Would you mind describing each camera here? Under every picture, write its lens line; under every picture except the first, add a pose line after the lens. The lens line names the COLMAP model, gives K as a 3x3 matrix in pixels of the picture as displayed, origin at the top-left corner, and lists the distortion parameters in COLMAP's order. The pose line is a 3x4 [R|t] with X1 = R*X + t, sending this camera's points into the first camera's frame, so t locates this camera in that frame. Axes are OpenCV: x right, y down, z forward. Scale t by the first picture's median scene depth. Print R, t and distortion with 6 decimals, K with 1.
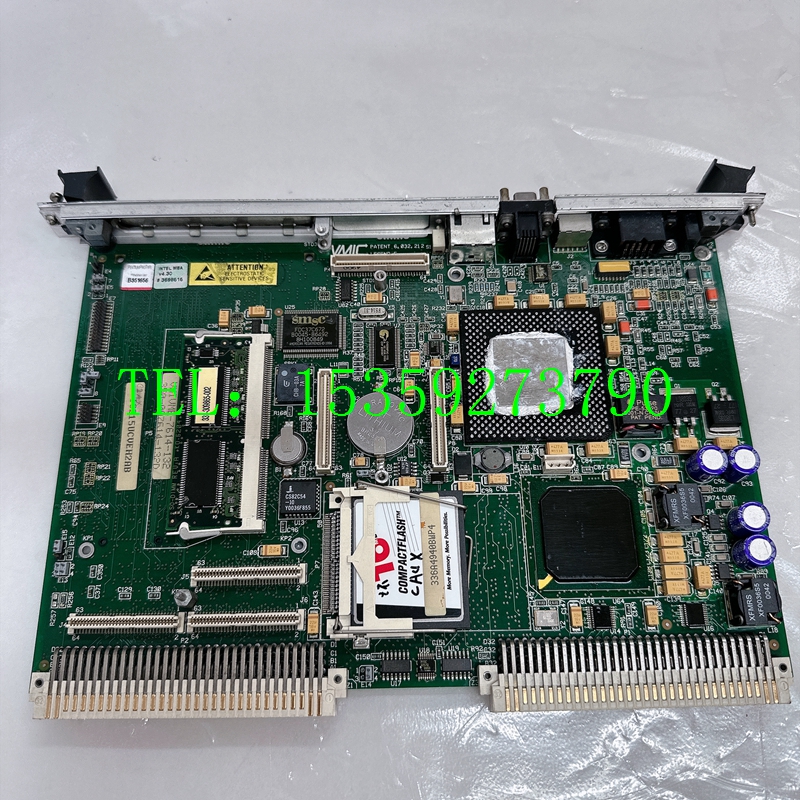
lens RADIAL K [[748.8, 0, 403.8], [0, 748.8, 404.0], [0, 0, 1]] dist [0.148277, -0.392488]
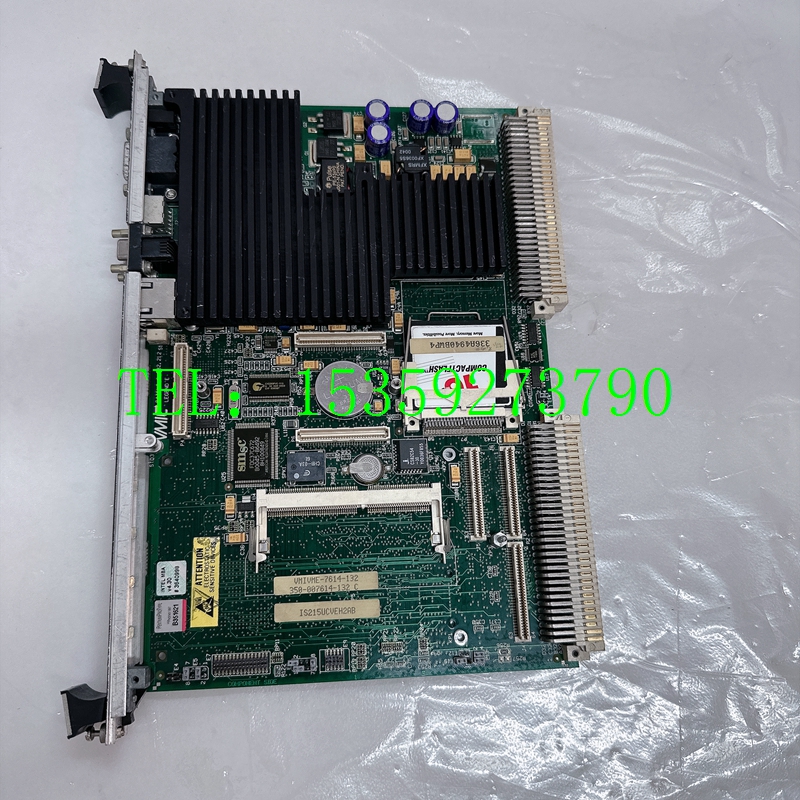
lens RADIAL K [[748.8, 0, 403.8], [0, 748.8, 404.0], [0, 0, 1]] dist [0.148277, -0.392488]
pose [[-0.026645, -0.973191, 0.228450, -0.329780], [0.903544, 0.074324, 0.422001, -0.388797], [-0.427667, 0.217659, 0.877340, -0.042084]]
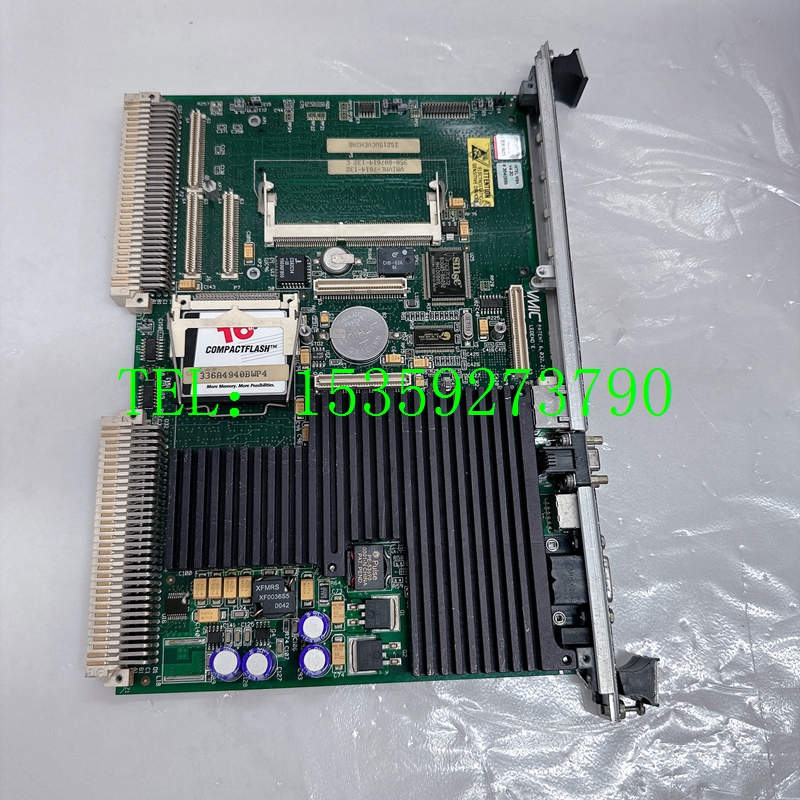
lens RADIAL K [[748.8, 0, 403.8], [0, 748.8, 404.0], [0, 0, 1]] dist [0.148277, -0.392488]
pose [[0.021309, 0.962337, -0.271022, 0.390163], [-0.957422, 0.097706, 0.271655, -0.345796], [0.287904, 0.253694, 0.923445, 0.009500]]
